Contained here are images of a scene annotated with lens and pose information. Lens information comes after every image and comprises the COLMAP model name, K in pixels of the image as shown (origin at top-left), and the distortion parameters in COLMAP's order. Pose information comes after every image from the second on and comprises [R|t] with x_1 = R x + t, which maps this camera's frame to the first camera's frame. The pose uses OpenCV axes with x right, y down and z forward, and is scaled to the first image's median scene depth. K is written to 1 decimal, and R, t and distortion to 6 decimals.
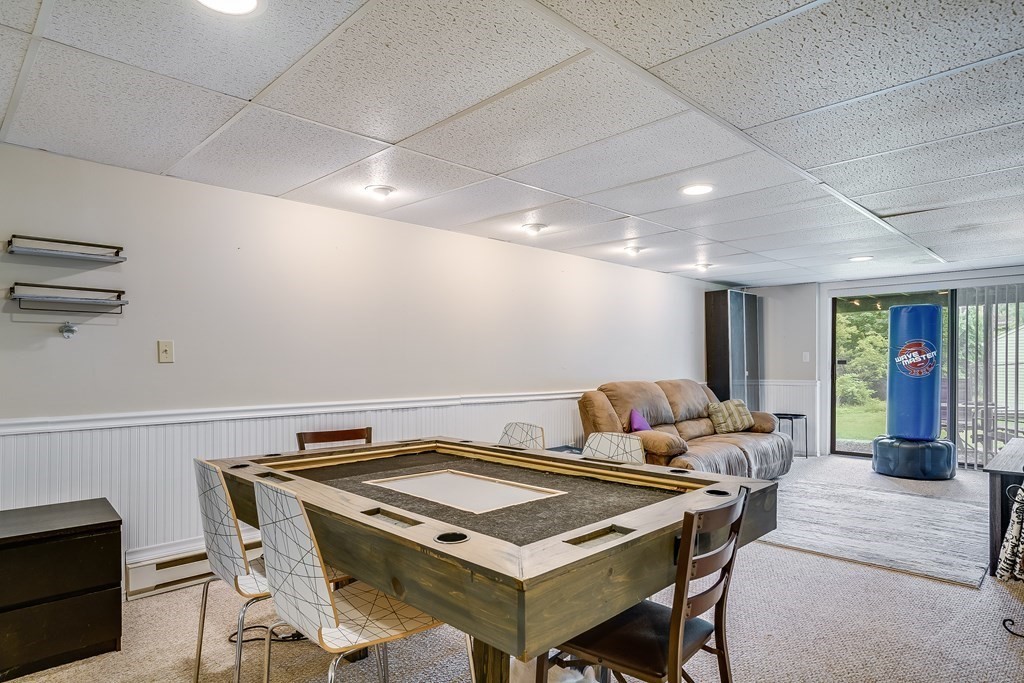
lens RADIAL K [[591.6, 0, 513.2], [0, 591.6, 344.5], [0, 0, 1]] dist [-0.037622, 0.035980]
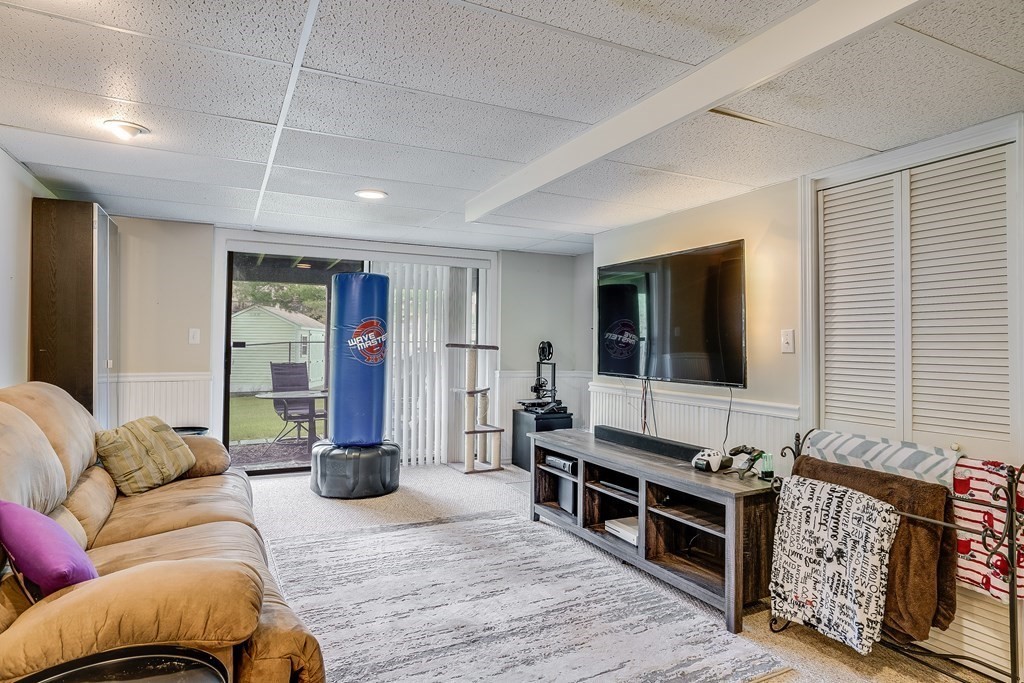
lens RADIAL K [[591.6, 0, 513.2], [0, 591.6, 344.5], [0, 0, 1]] dist [-0.037622, 0.035980]
pose [[0.329286, 0.005331, 0.944215, 0.005807], [-0.035831, 0.999334, 0.006853, 0.016128], [-0.943550, -0.036089, 0.329258, 0.560041]]
